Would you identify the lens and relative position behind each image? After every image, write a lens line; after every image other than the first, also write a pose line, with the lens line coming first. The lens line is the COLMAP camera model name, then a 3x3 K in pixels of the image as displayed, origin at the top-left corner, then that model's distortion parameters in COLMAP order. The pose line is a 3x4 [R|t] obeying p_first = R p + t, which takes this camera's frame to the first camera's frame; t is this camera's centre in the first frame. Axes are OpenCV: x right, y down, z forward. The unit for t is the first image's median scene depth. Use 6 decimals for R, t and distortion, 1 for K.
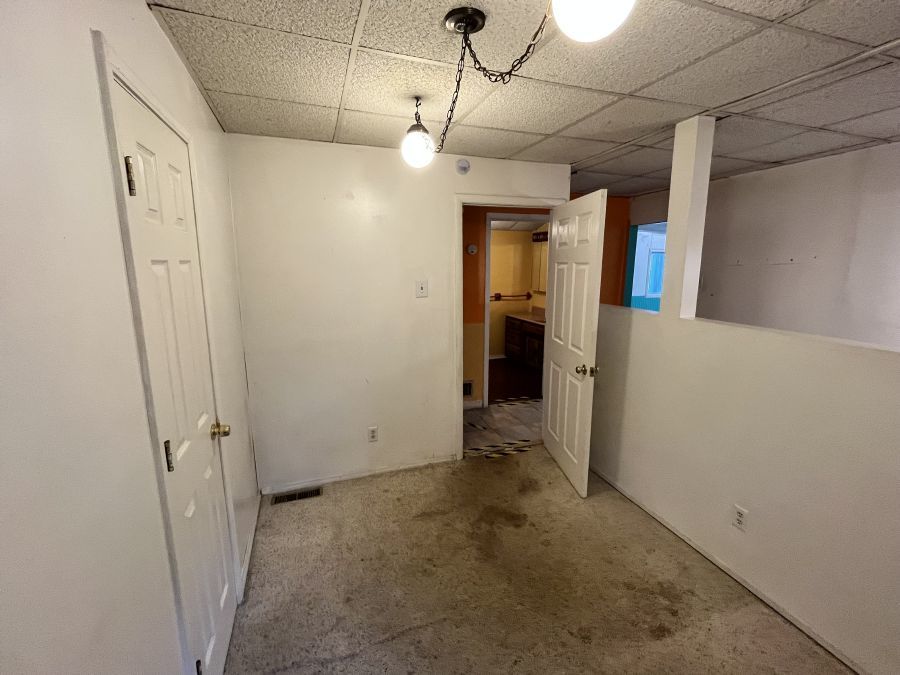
lens RADIAL K [[396.7, 0, 450.2], [0, 396.7, 337.0], [0, 0, 1]] dist [0.000703, 0.000011]
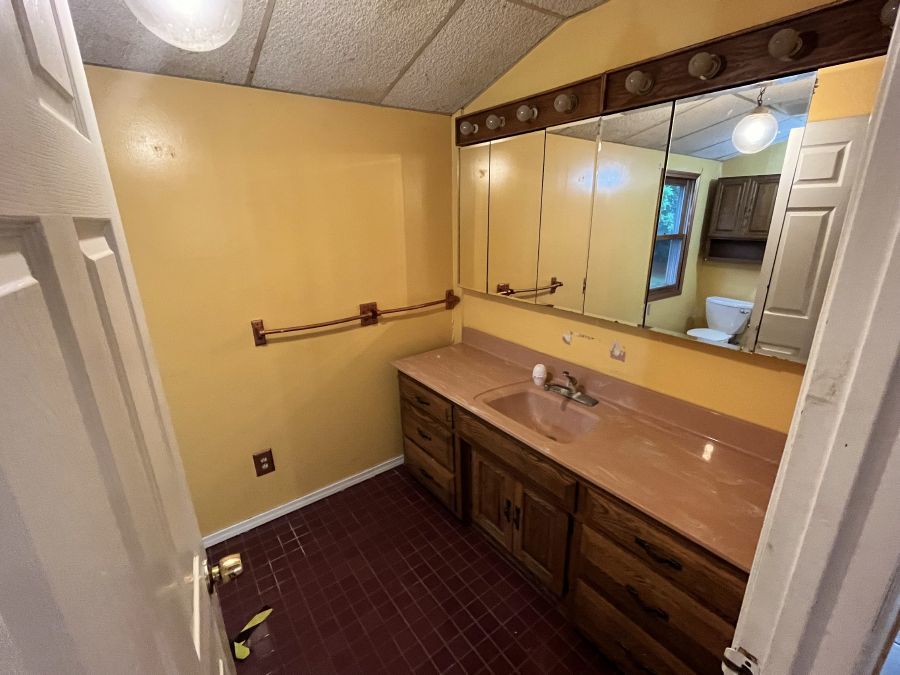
lens RADIAL K [[396.7, 0, 449.3], [0, 396.7, 336.7], [0, 0, 1]] dist [0.000703, 0.000011]
pose [[0.950915, -0.107114, 0.290321, 0.083939], [0.070631, 0.988545, 0.133380, -0.121438], [-0.301283, -0.106328, 0.947588, 0.647072]]
